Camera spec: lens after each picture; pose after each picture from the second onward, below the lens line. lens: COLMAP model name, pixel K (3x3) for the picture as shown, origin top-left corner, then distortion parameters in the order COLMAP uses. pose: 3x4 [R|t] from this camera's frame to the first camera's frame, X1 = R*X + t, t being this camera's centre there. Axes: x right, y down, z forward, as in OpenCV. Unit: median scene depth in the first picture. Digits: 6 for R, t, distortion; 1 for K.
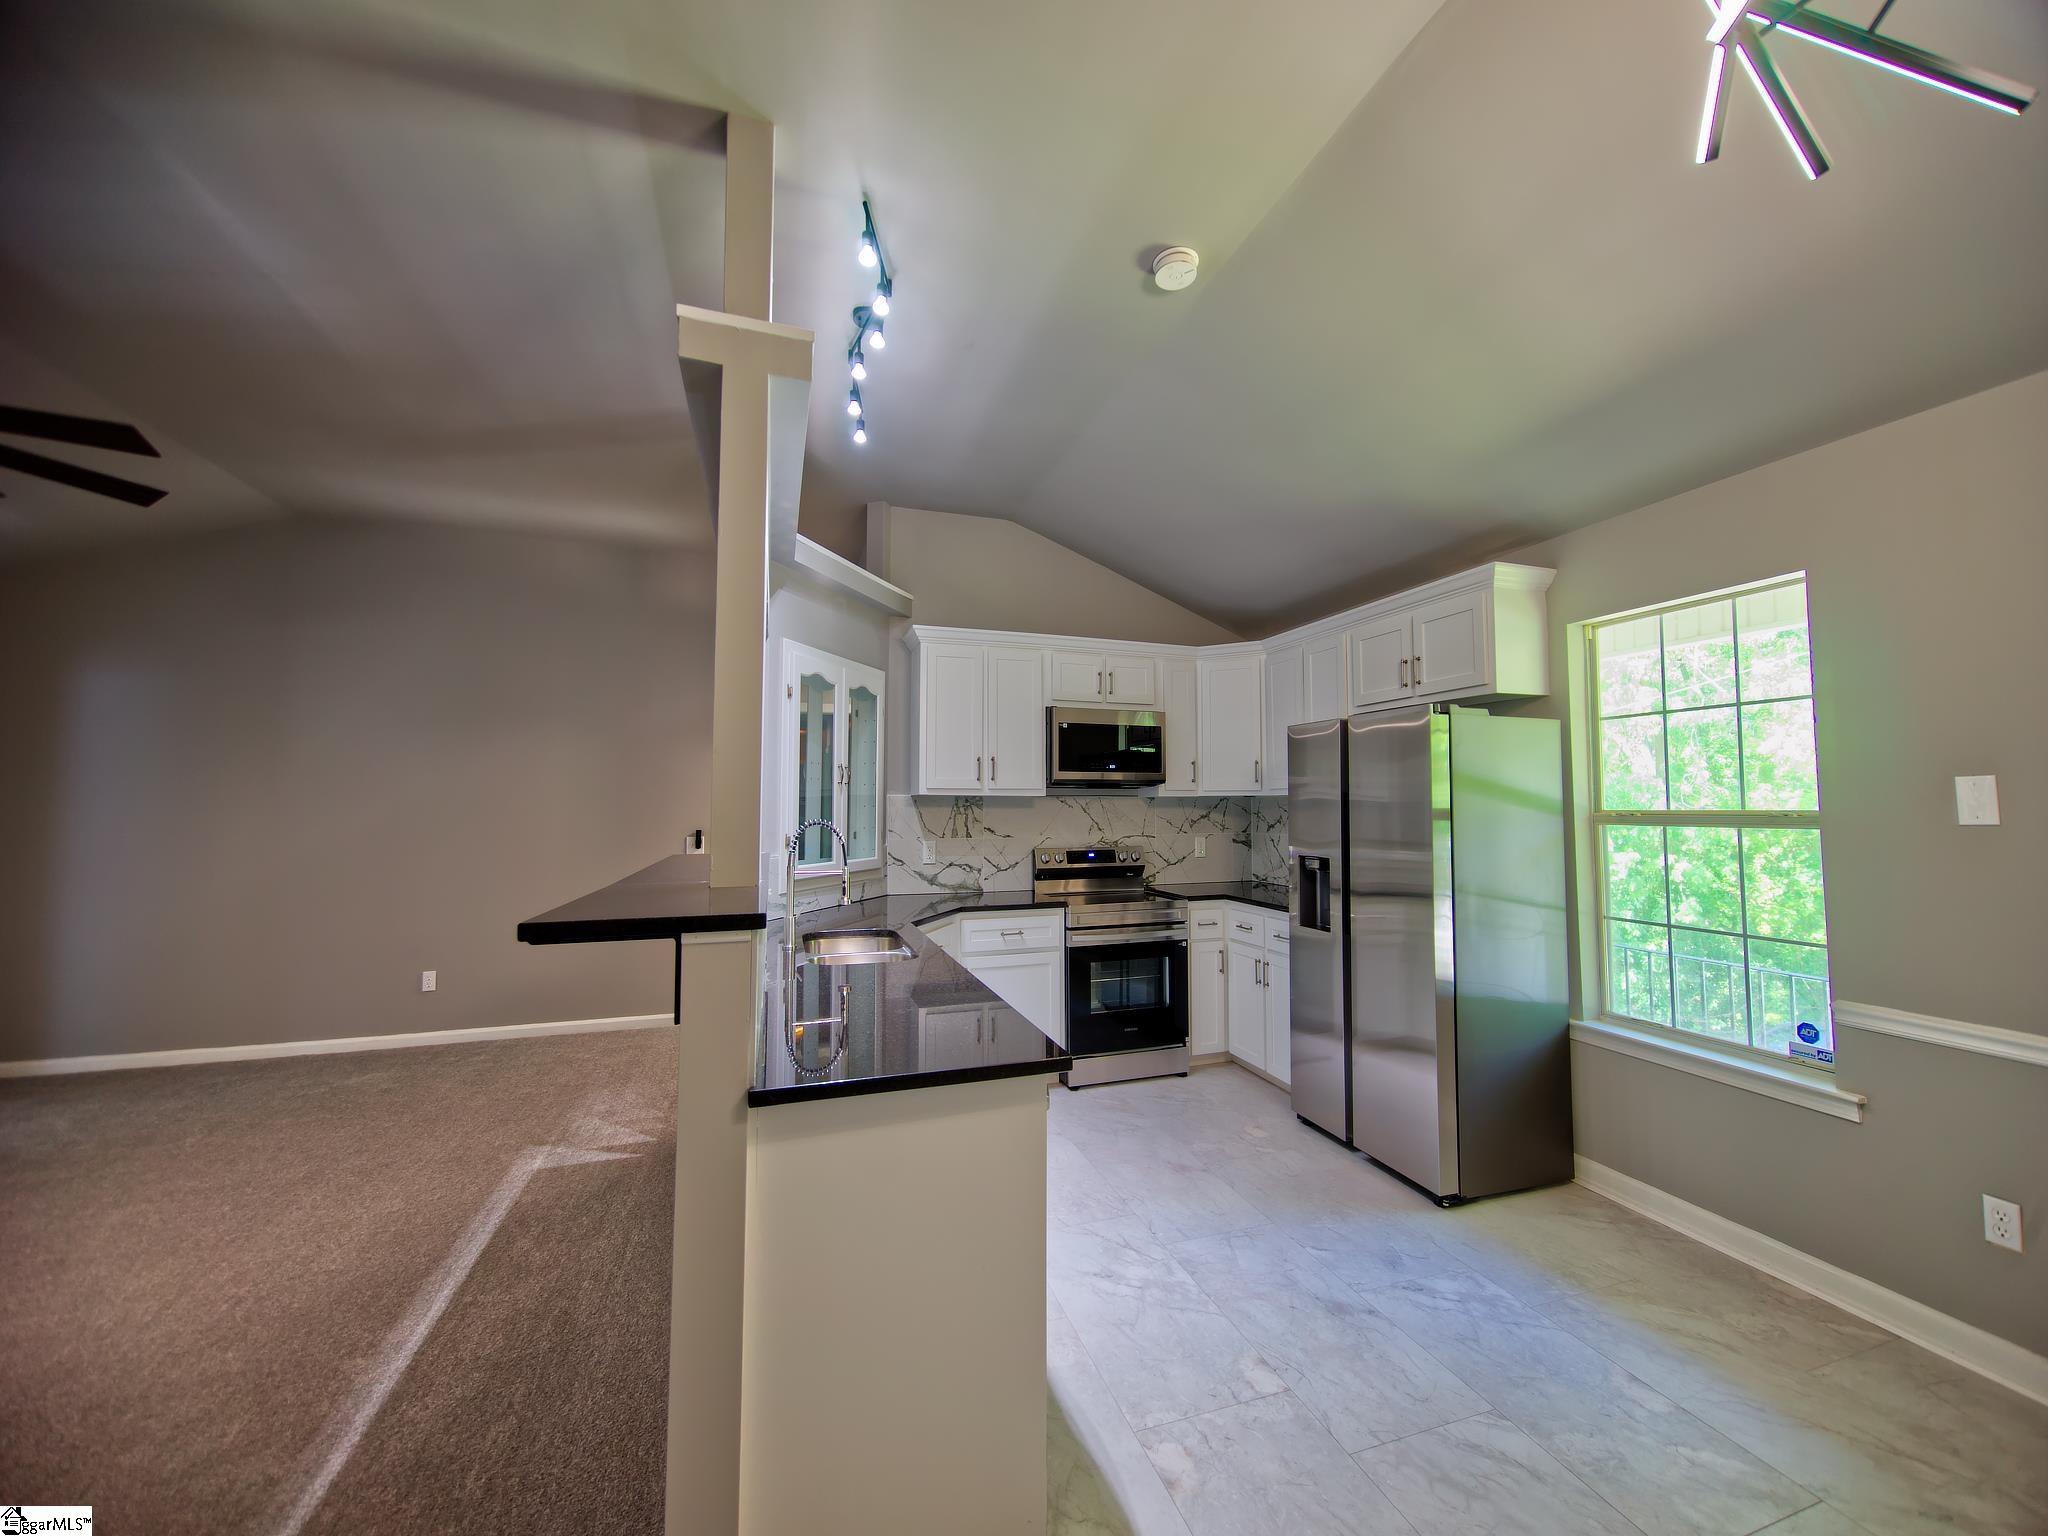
lens RADIAL K [[746.2, 0, 1024.0], [0, 746.2, 768.0], [0, 0, 1]] dist [-0.000195, 0.000049]
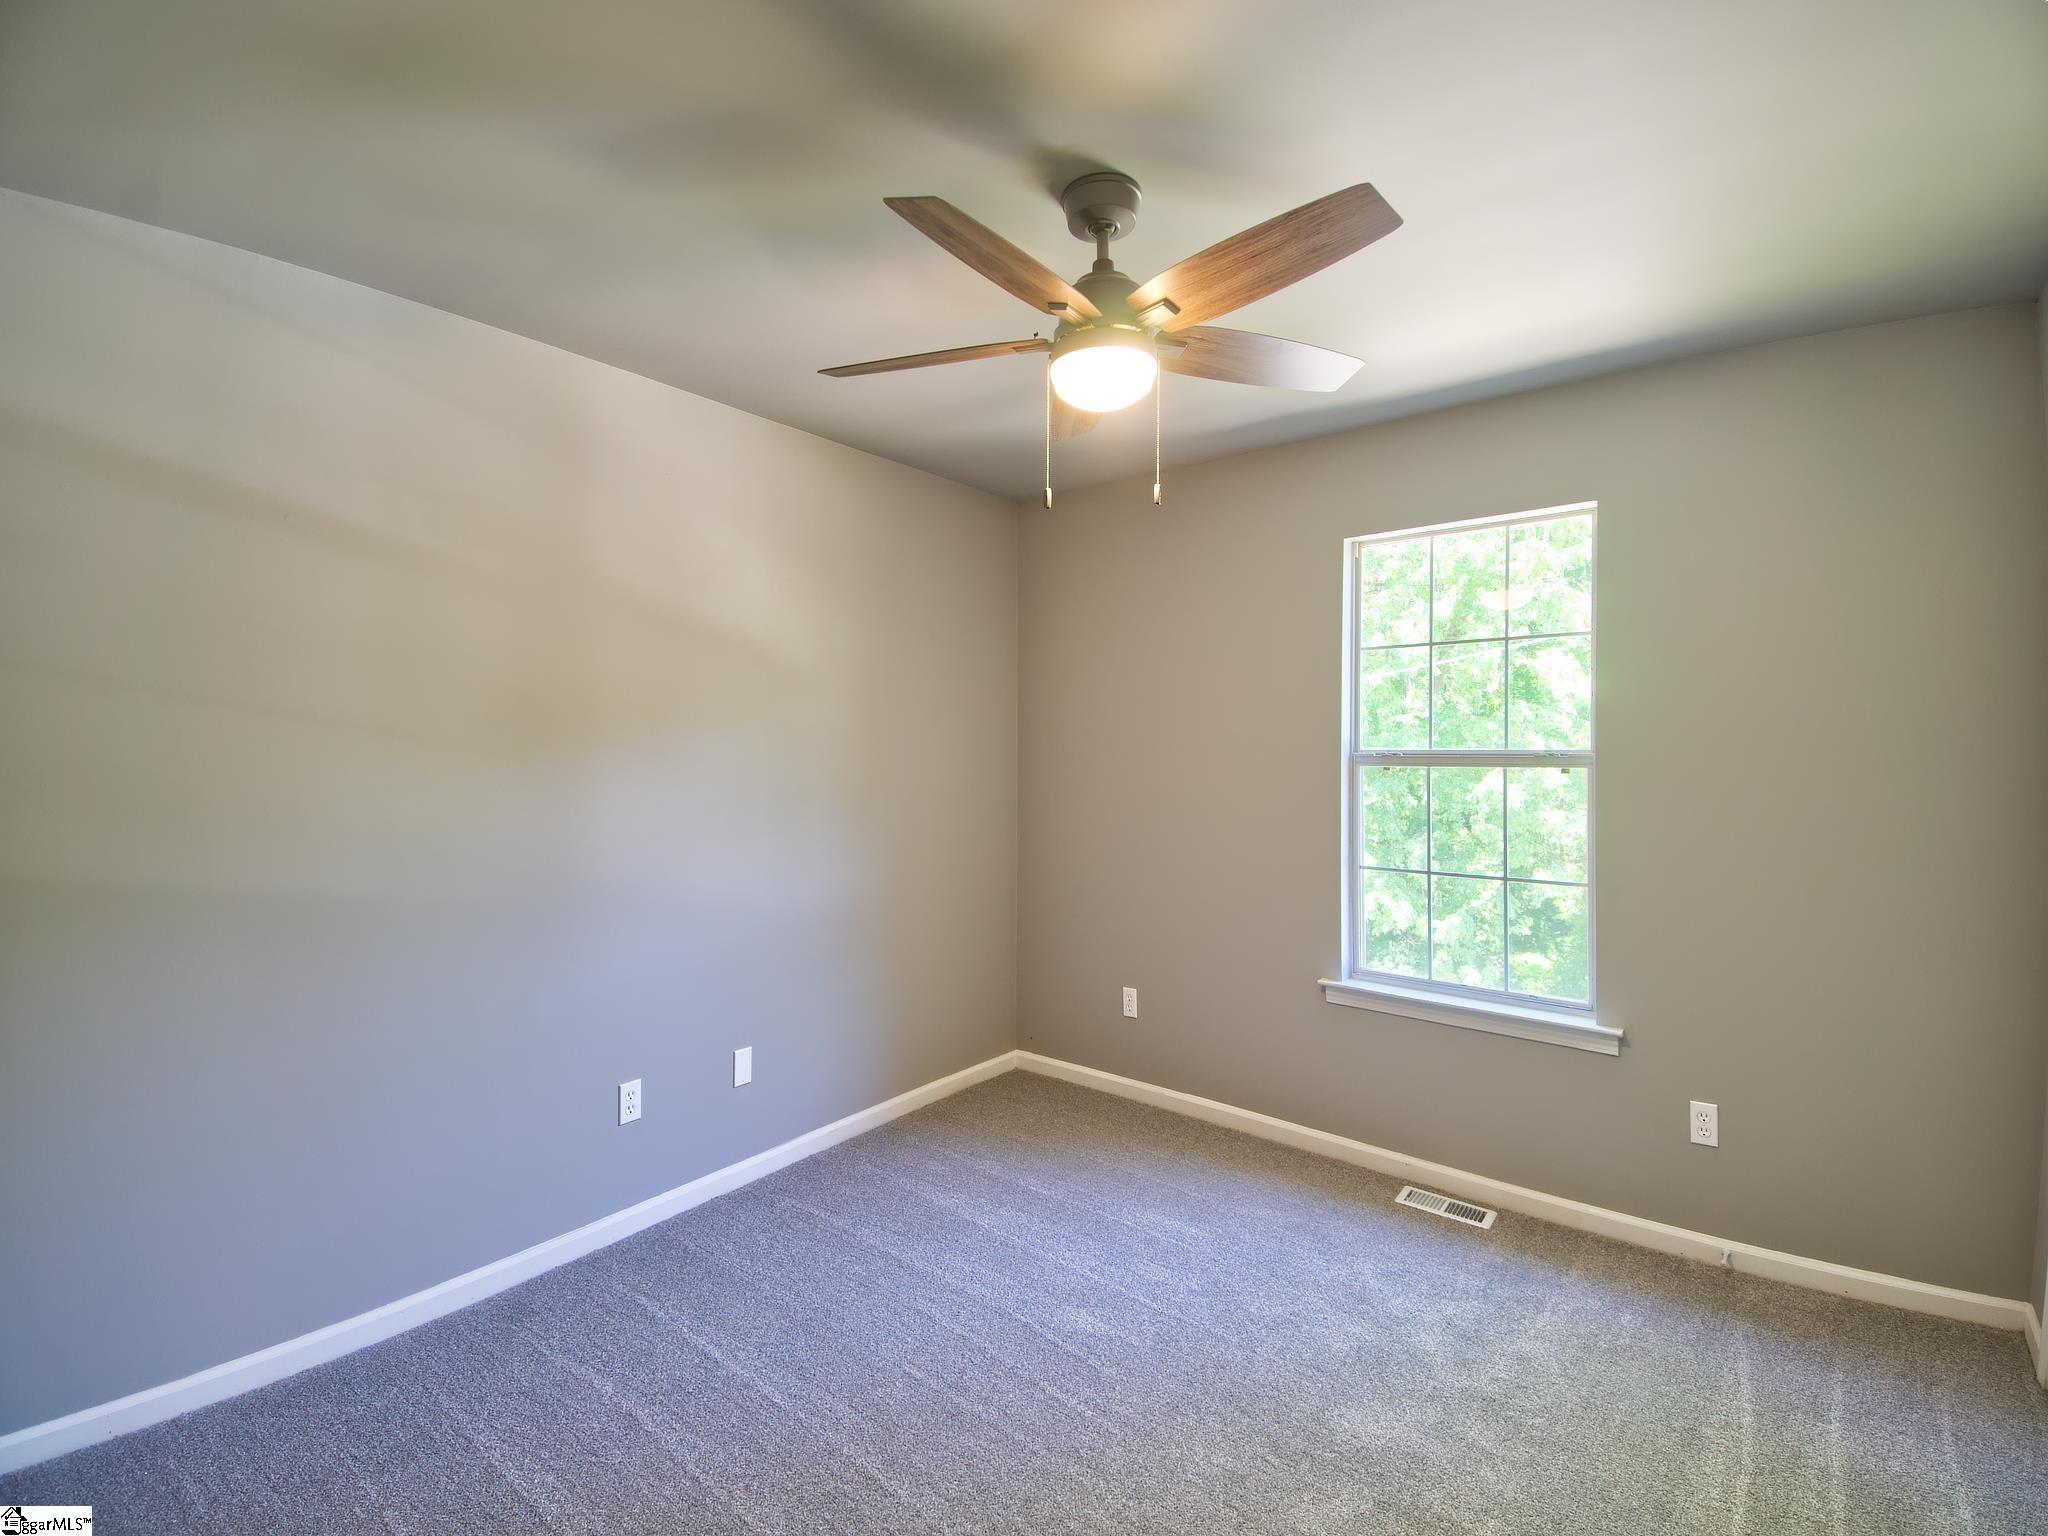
lens RADIAL K [[846.5, 0, 1024.0], [0, 846.5, 768.0], [0, 0, 1]] dist [-0.000636, -0.000058]
pose [[0.823848, -0.013839, 0.566642, -0.177993], [-0.026477, 0.997671, 0.062861, 0.029739], [-0.566192, -0.066791, 0.821563, 0.485359]]
